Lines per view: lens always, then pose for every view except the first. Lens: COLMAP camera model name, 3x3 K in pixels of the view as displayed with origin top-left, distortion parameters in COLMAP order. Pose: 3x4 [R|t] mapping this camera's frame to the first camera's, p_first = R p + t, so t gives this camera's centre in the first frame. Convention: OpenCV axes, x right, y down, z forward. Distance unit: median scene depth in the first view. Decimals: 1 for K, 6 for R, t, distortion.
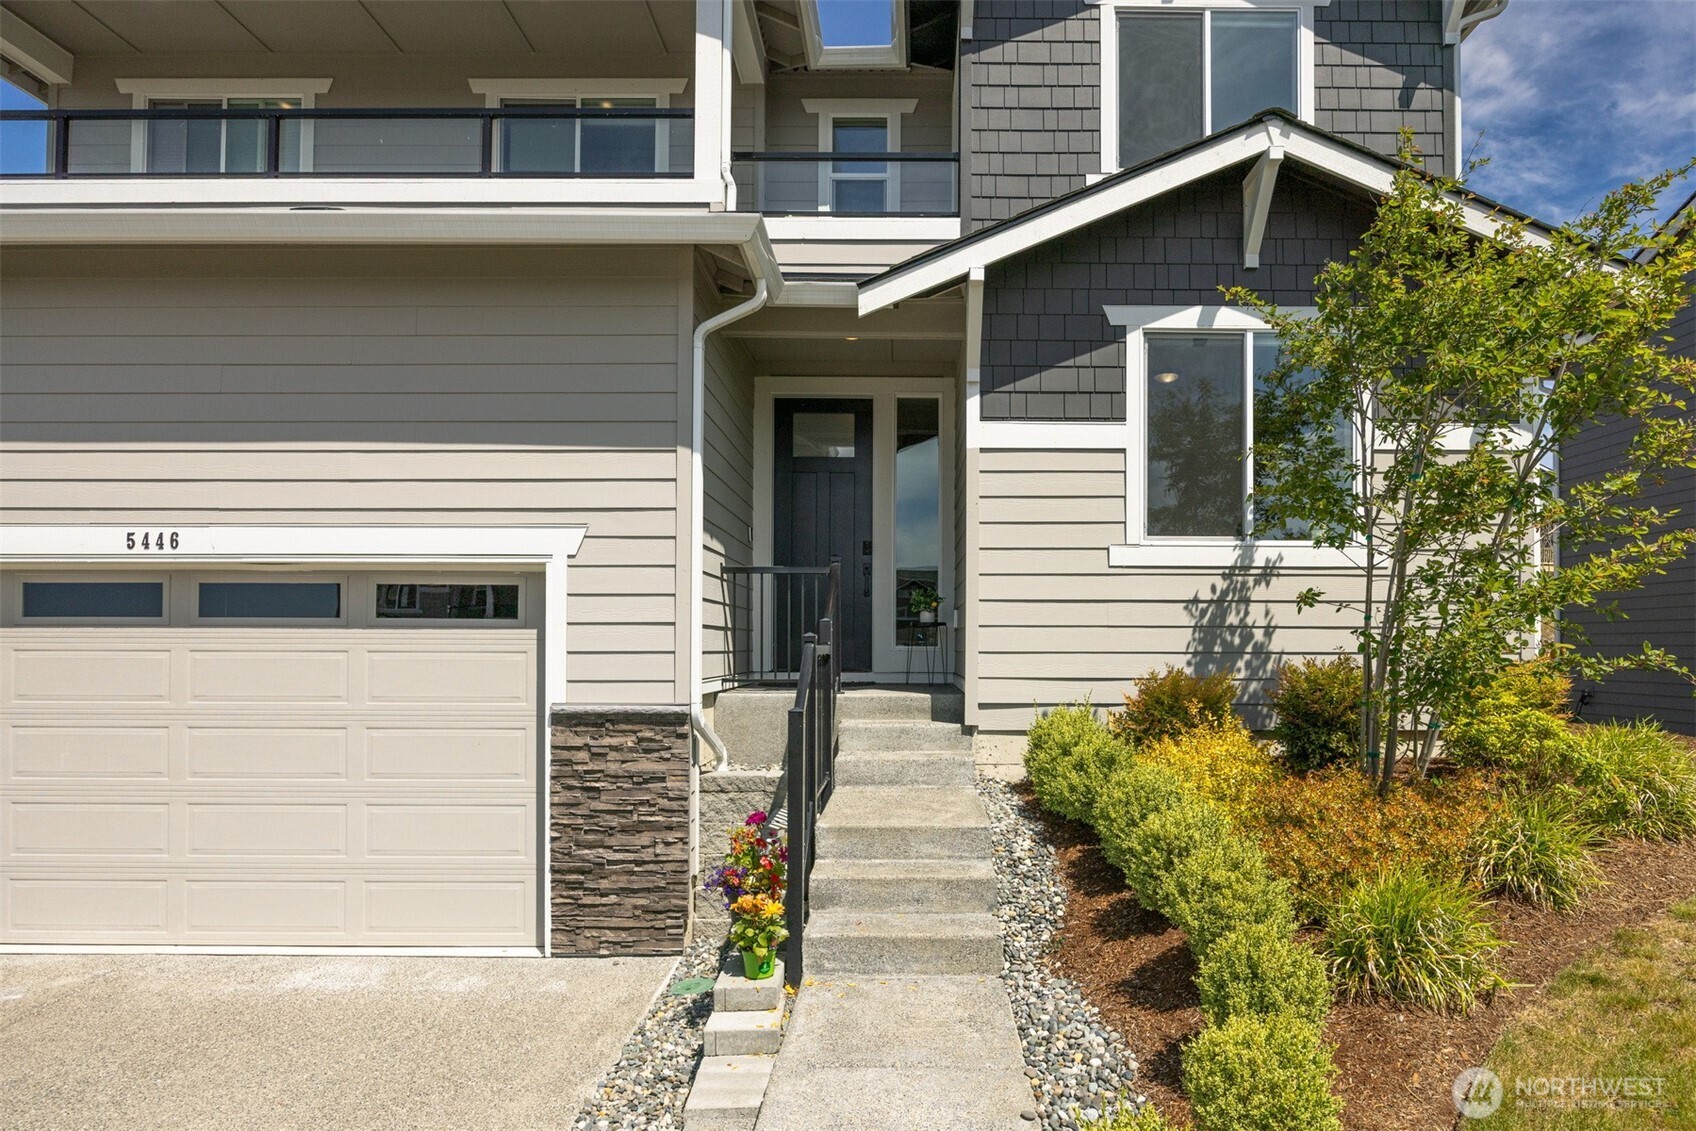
lens RADIAL K [[1000.5, 0, 797.3], [0, 1000.5, 638.3], [0, 0, 1]] dist [-0.006467, -0.000472]
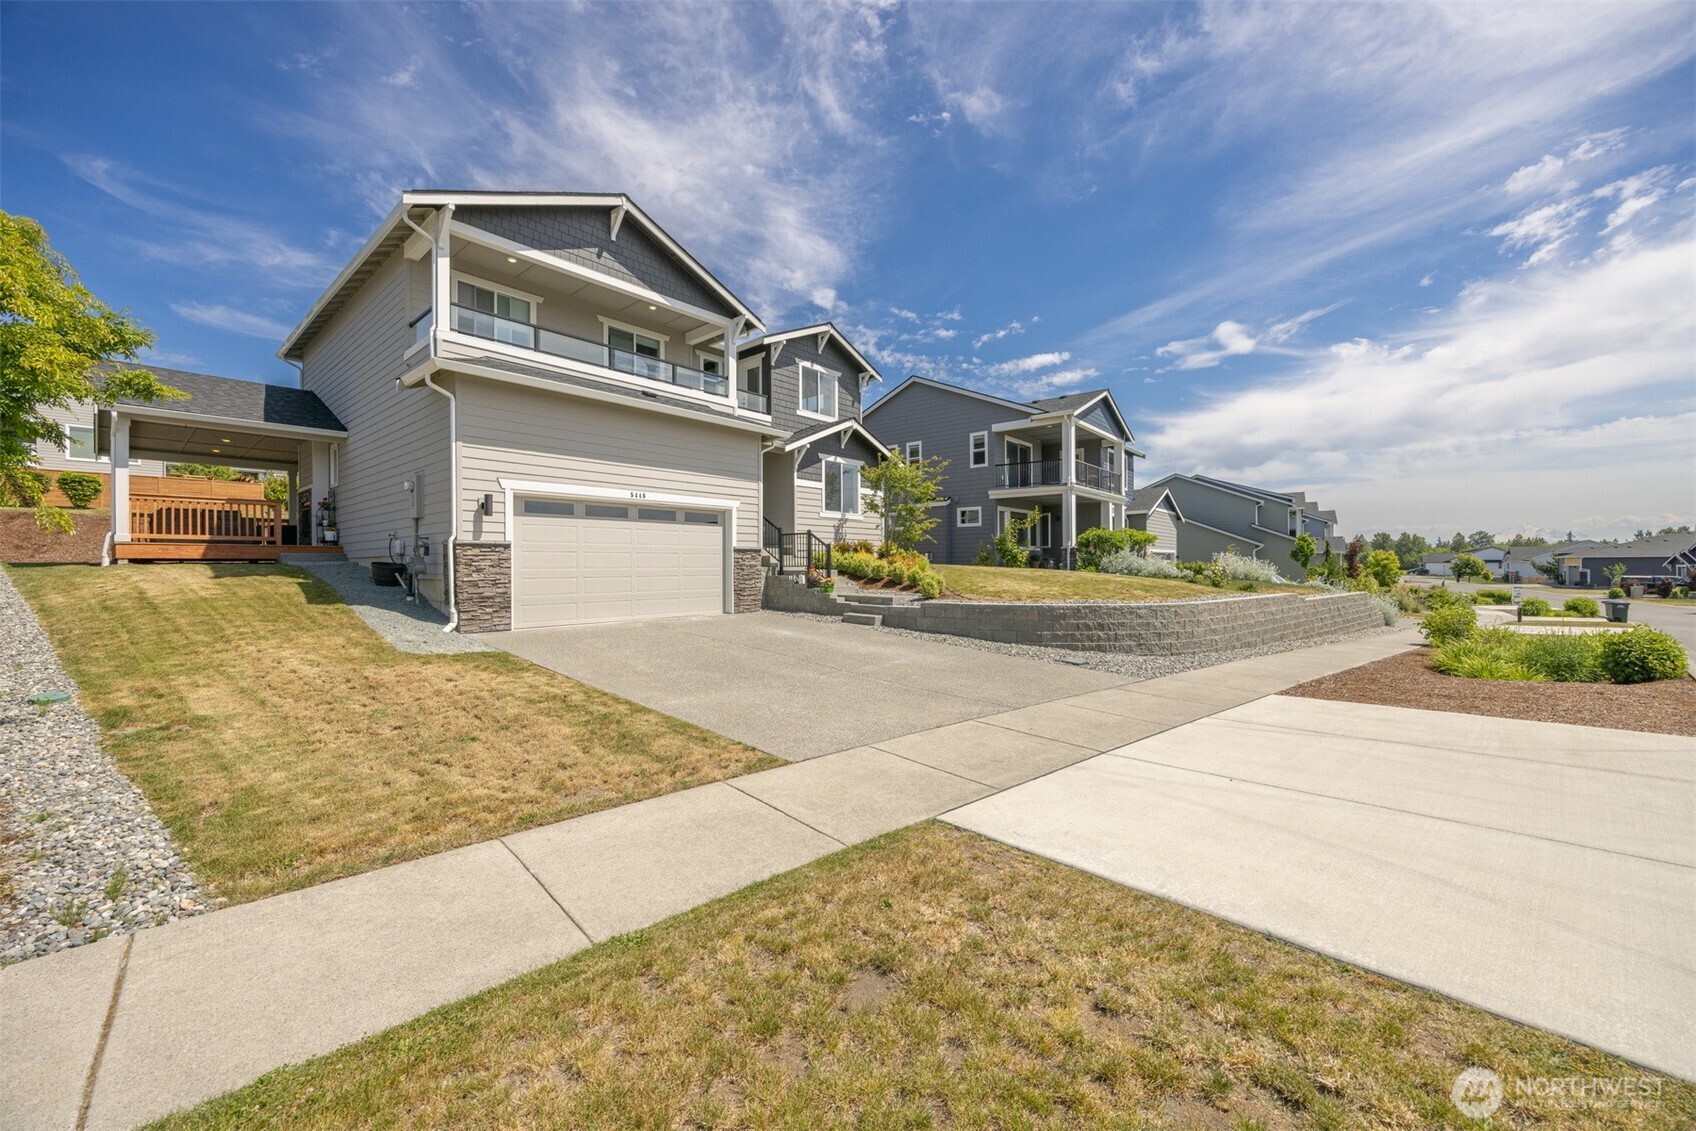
lens RADIAL K [[686.4, 0, 855.2], [0, 686.4, 567.9], [0, 0, 1]] dist [-0.002884, -0.000019]
pose [[0.641927, -0.007174, 0.766733, -1.807661], [-0.003287, 0.999921, 0.012108, 0.105065], [-0.766759, -0.010292, 0.641852, -0.950669]]
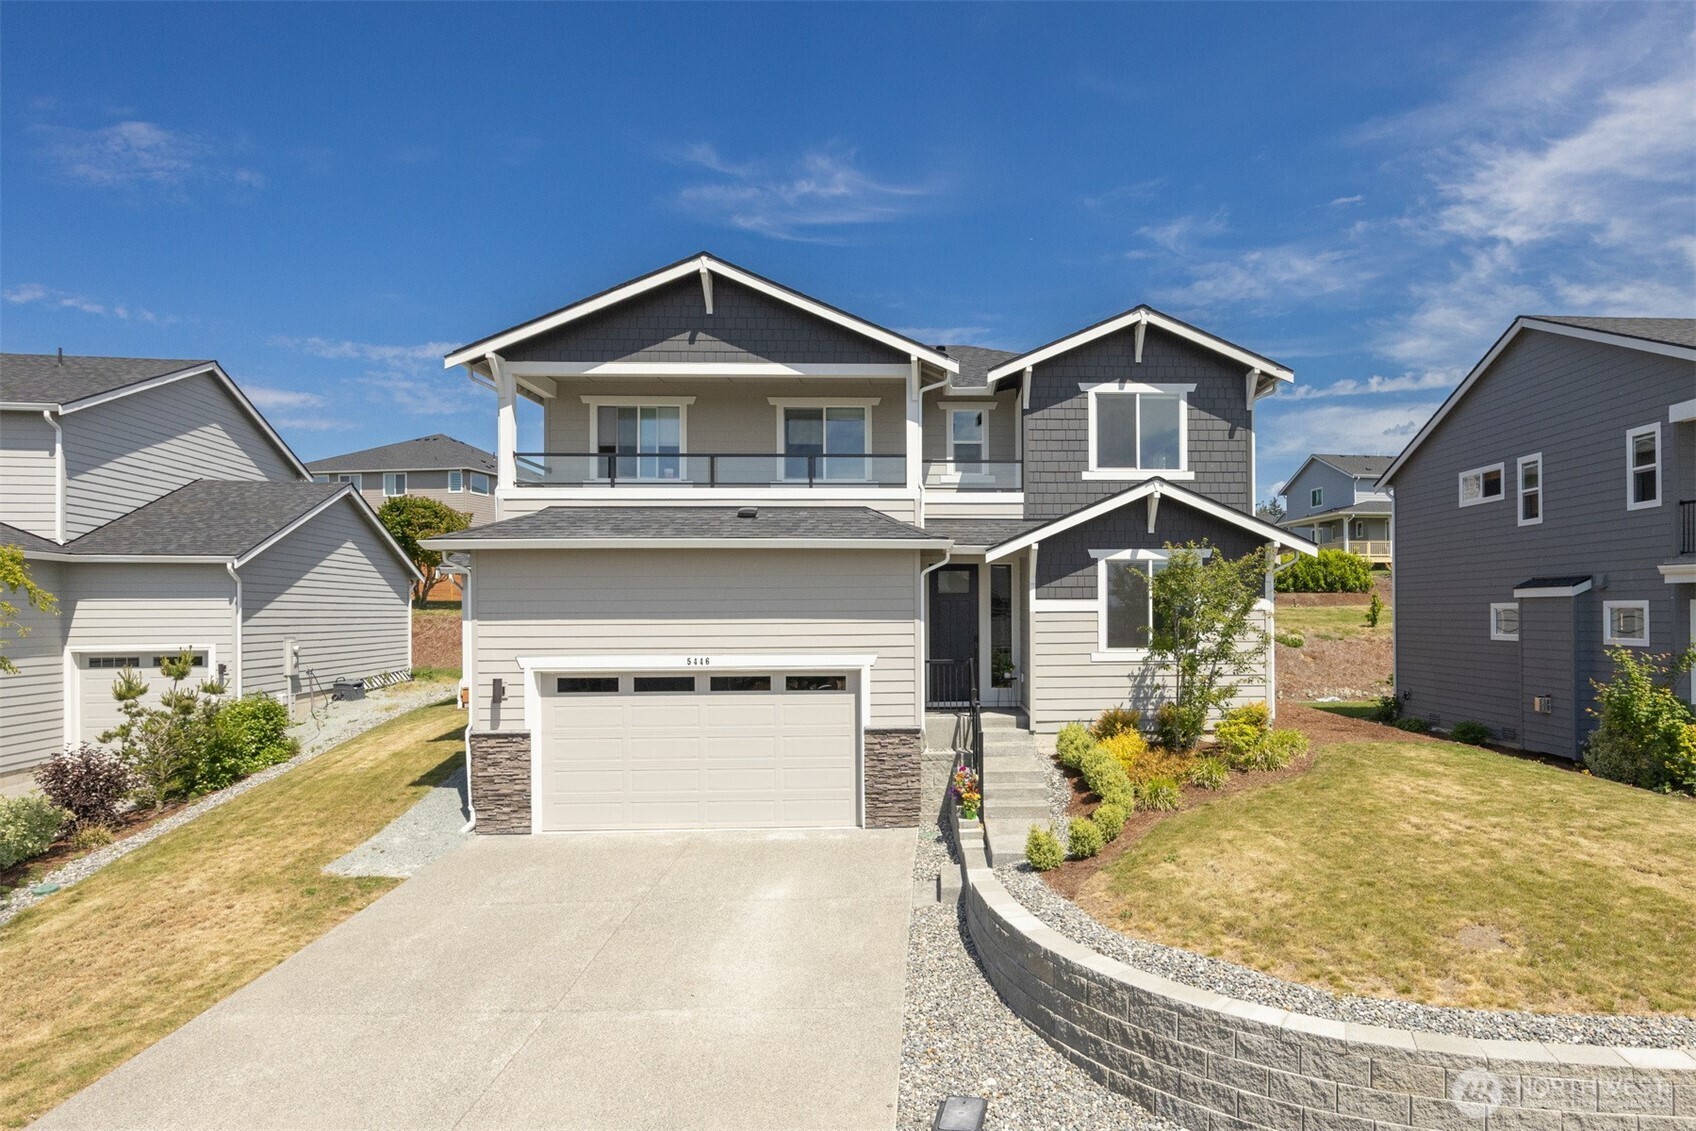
lens RADIAL K [[1001.7, 0, 850.9], [0, 1001.7, 625.8], [0, 0, 1]] dist [-0.006529, -0.000847]
pose [[0.999661, -0.012622, 0.022783, -0.310624], [0.012359, 0.999856, 0.011657, -0.195676], [-0.022927, -0.011372, 0.999672, -1.362338]]
